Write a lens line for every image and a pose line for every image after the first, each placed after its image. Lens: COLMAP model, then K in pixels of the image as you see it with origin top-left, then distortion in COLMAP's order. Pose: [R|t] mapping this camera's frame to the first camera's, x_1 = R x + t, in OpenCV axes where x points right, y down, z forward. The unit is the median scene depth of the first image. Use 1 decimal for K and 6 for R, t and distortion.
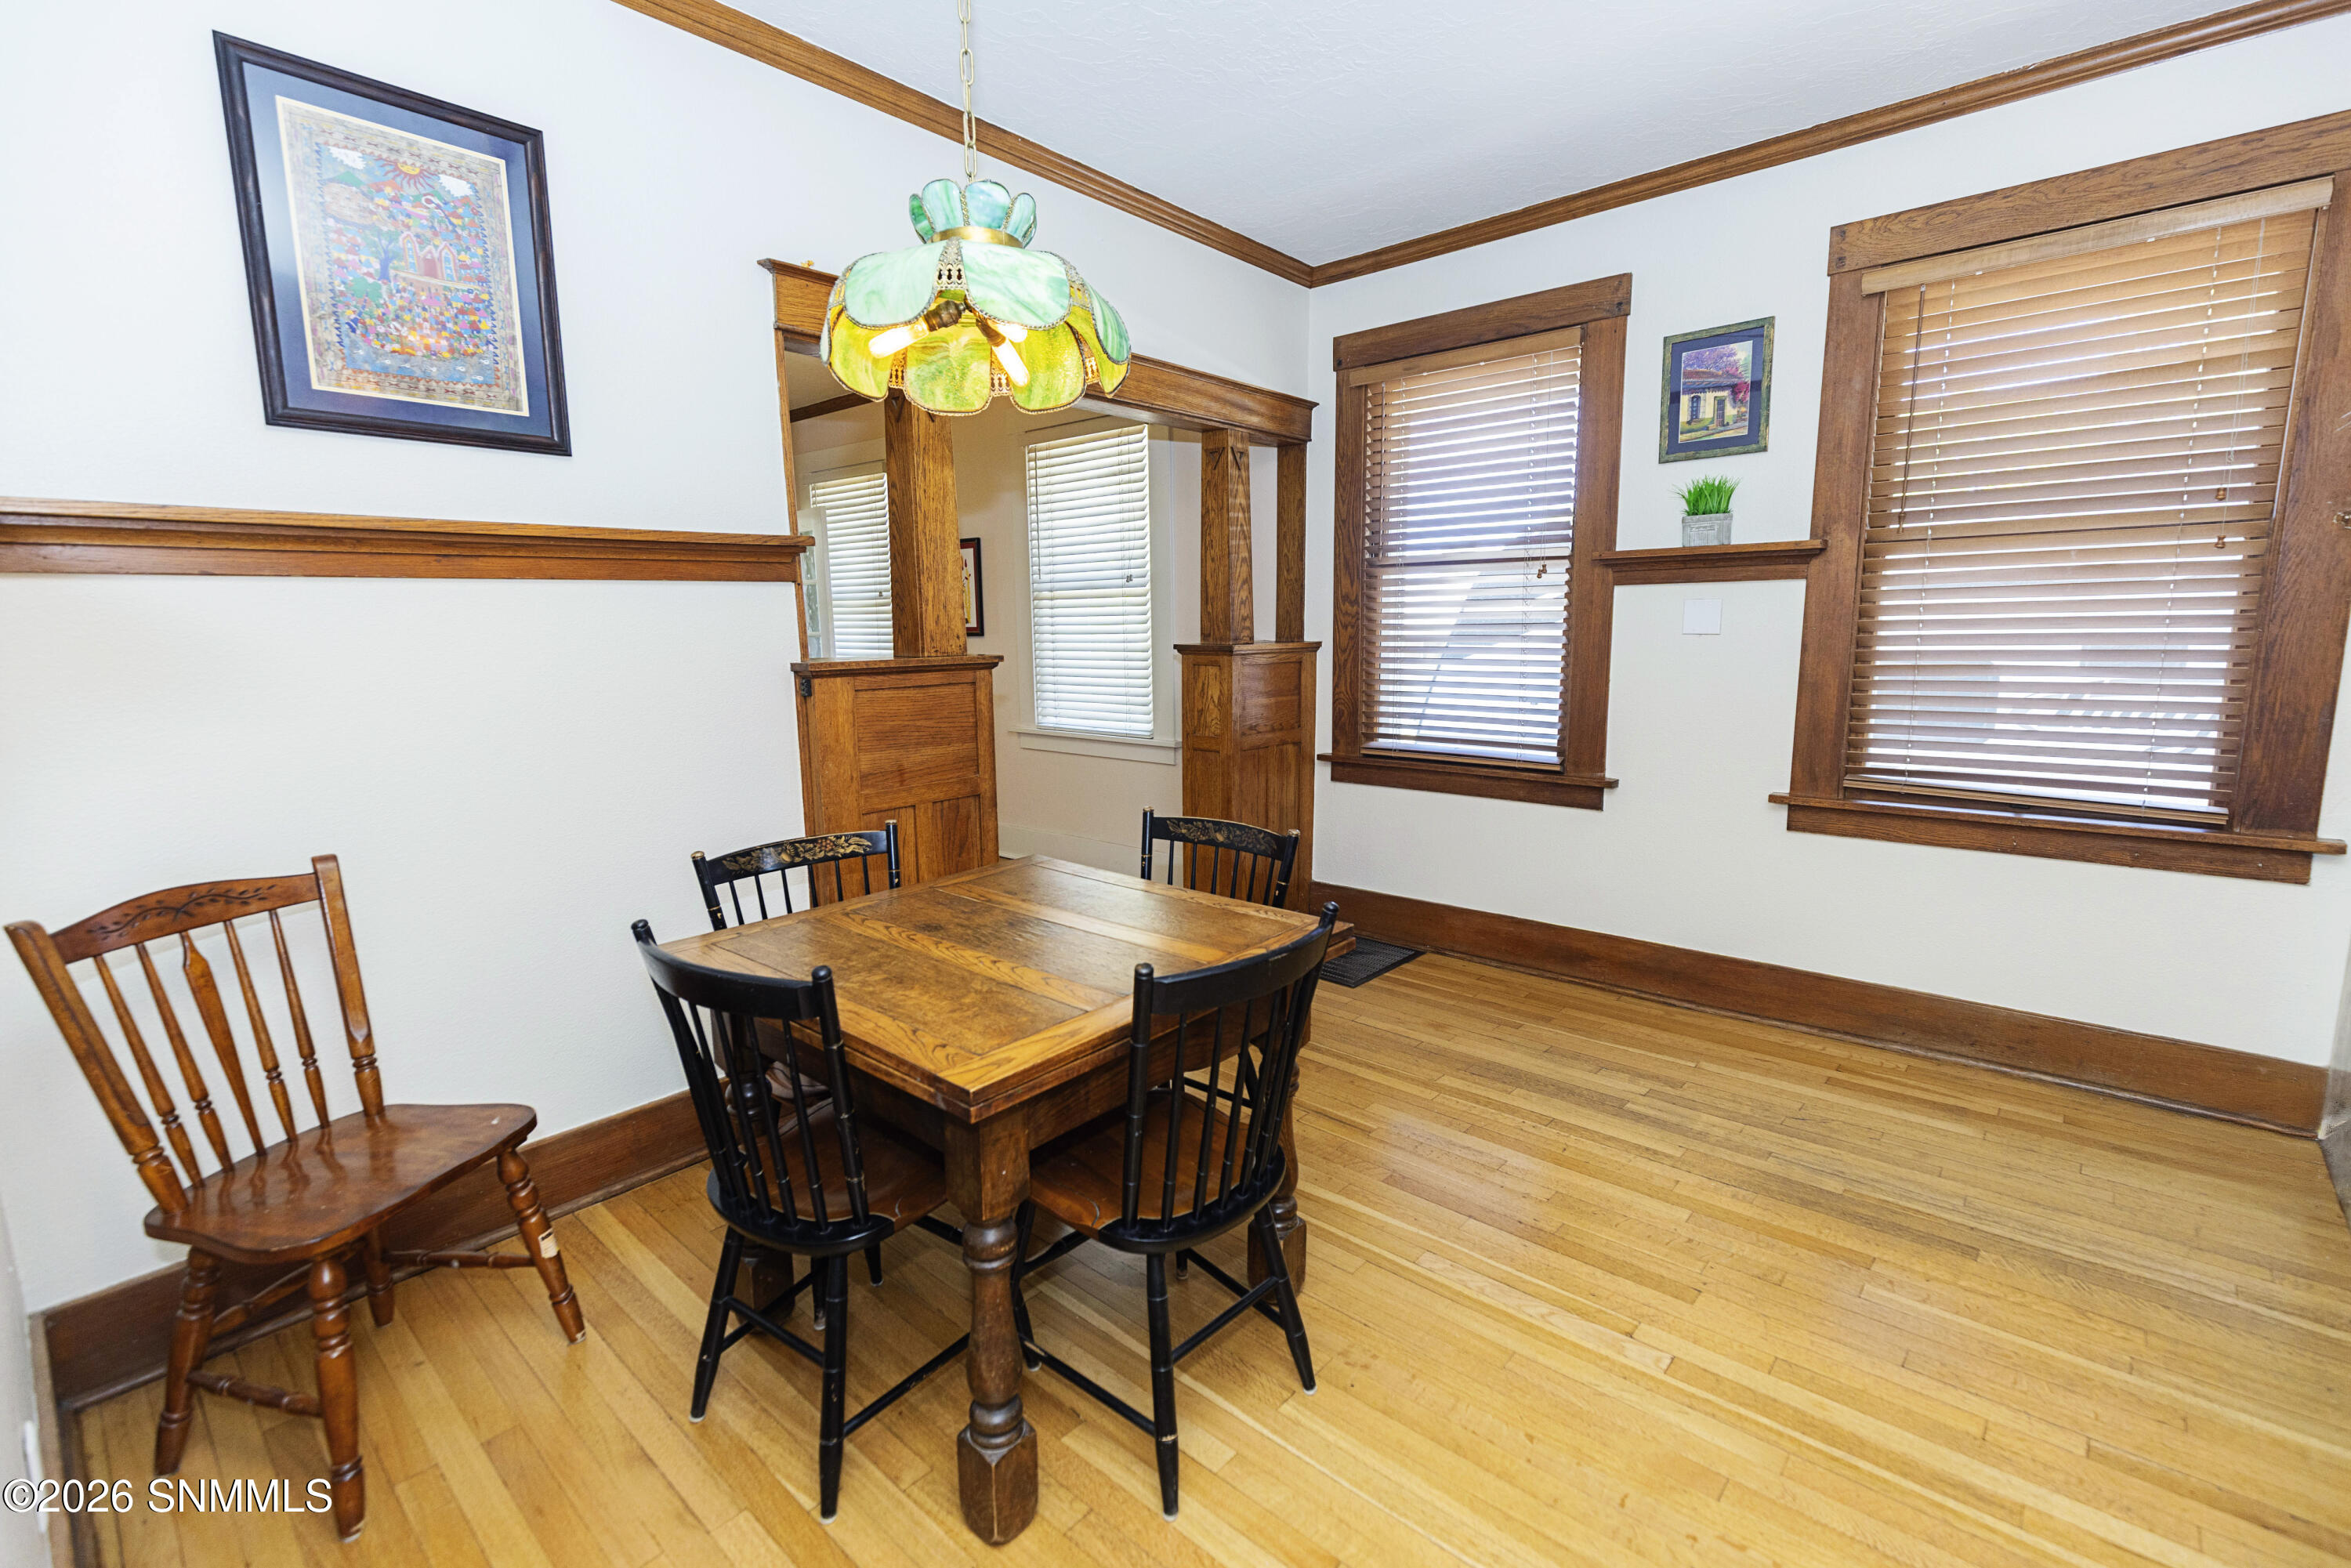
lens RADIAL K [[1054.7, 0, 1163.5], [0, 1054.7, 786.0], [0, 0, 1]] dist [0.008528, -0.000228]
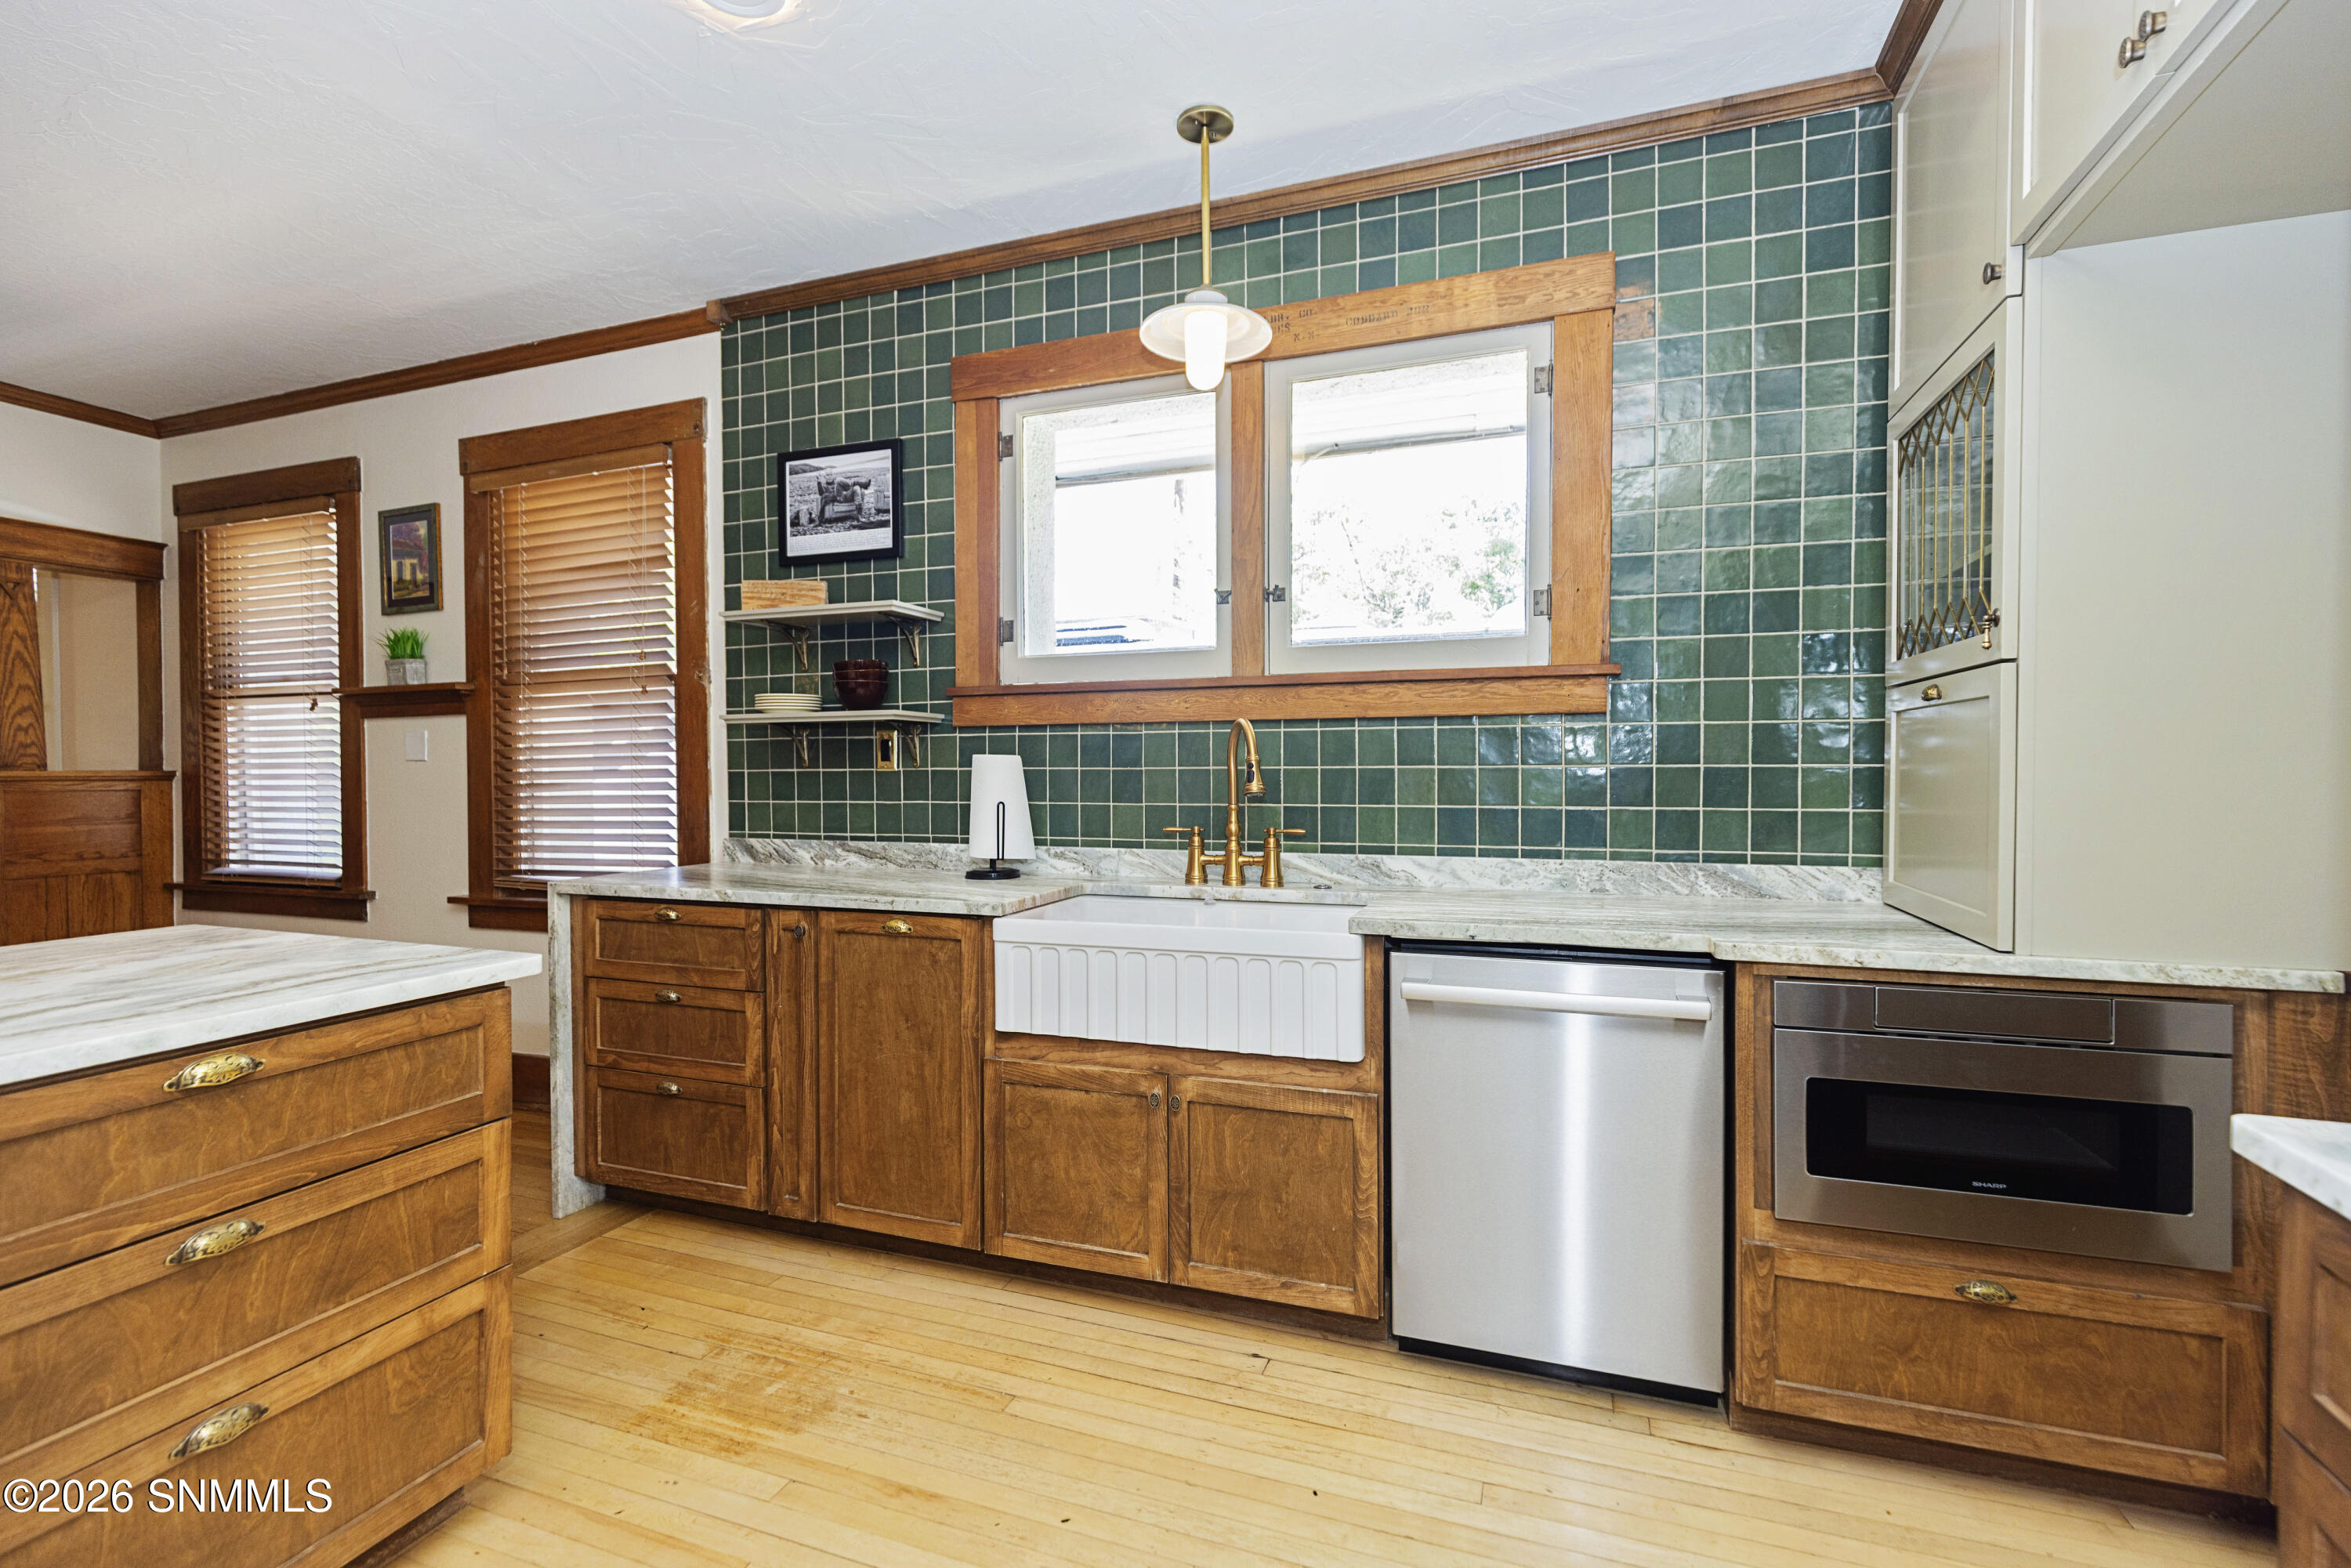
lens RADIAL K [[1054.7, 0, 1173.4], [0, 1054.7, 790.5], [0, 0, 1]] dist [0.008528, -0.000228]
pose [[0.931112, 0.000710, 0.364734, 0.820212], [0.051965, 0.989539, -0.134585, 0.083102], [-0.361014, 0.144267, 0.921334, -0.340616]]
